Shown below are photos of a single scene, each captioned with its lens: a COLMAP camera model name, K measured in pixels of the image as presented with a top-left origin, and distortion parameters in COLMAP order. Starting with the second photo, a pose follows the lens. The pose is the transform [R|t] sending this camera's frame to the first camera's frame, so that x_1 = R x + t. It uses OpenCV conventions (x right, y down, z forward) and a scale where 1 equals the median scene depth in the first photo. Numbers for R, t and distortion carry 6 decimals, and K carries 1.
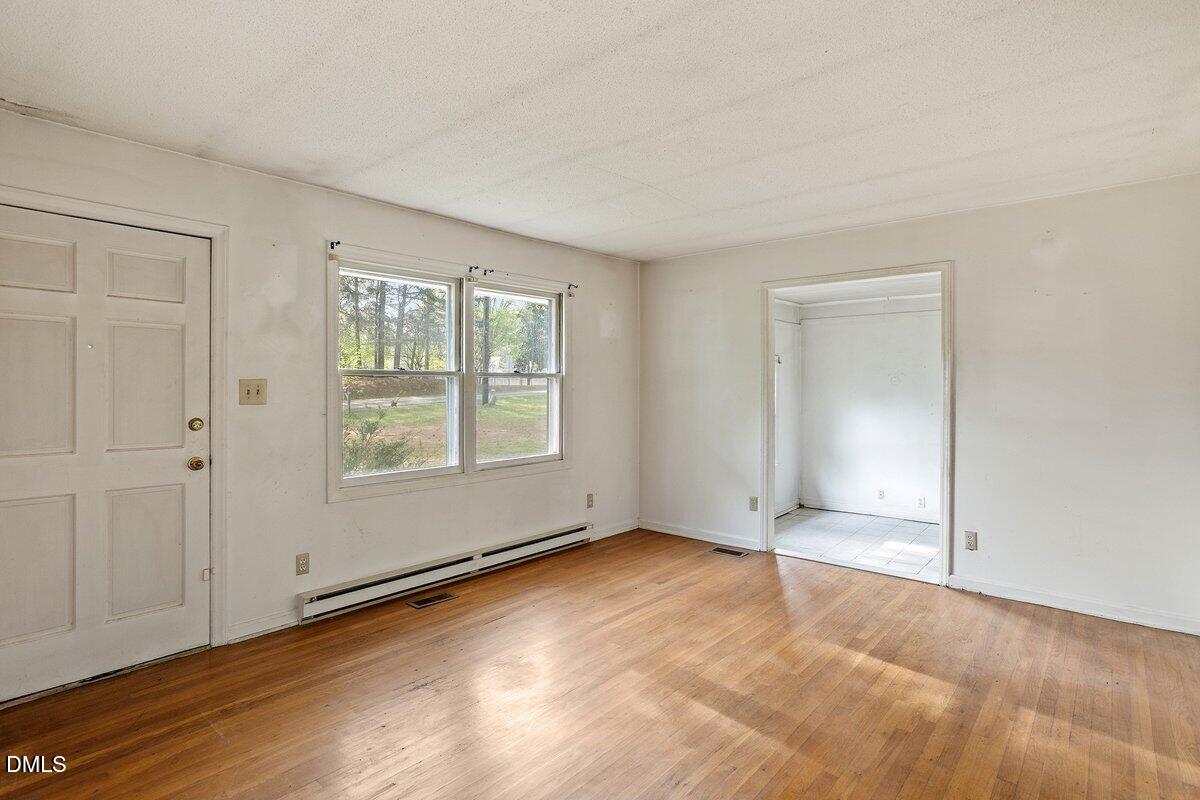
lens RADIAL K [[584.8, 0, 595.0], [0, 584.8, 384.9], [0, 0, 1]] dist [-0.064615, 0.032656]
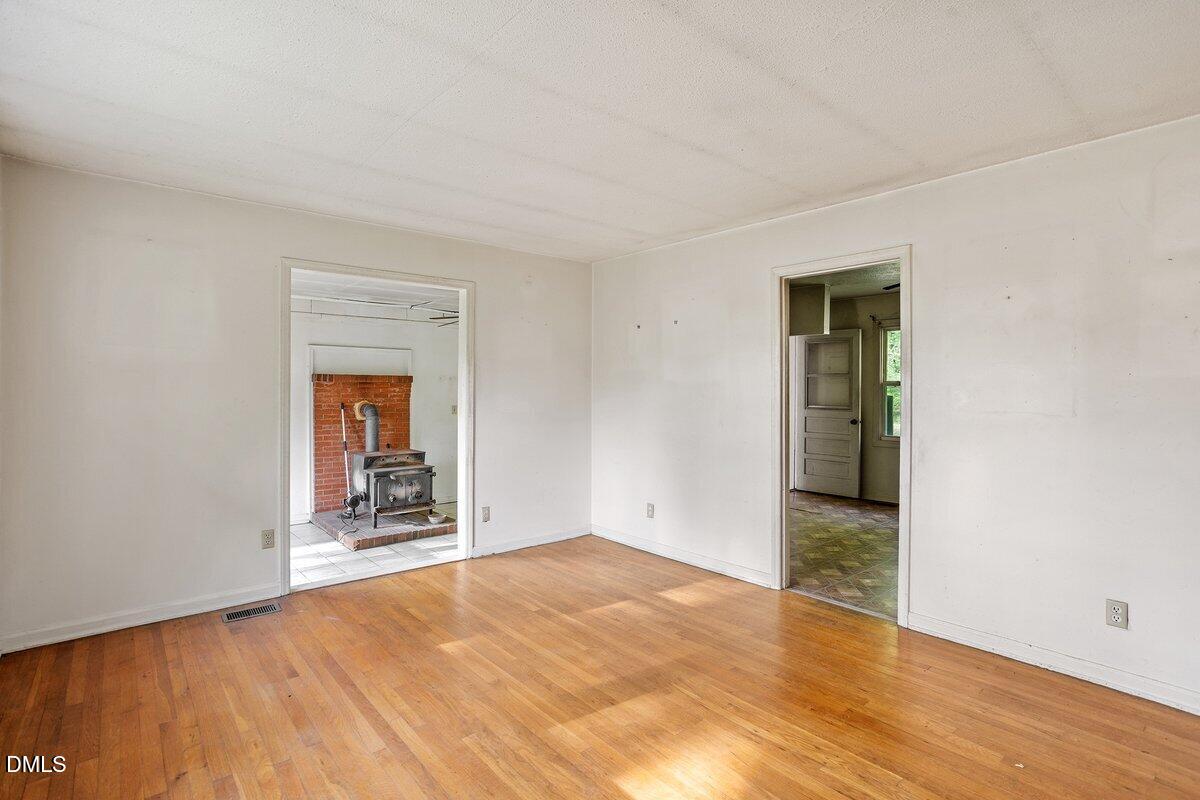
lens RADIAL K [[584.8, 0, 595.0], [0, 584.8, 384.9], [0, 0, 1]] dist [-0.064615, 0.032656]
pose [[0.141443, 0.001022, 0.989946, -0.560204], [-0.008563, 0.999963, 0.000191, -0.007261], [-0.989909, -0.008503, 0.141447, 0.609529]]
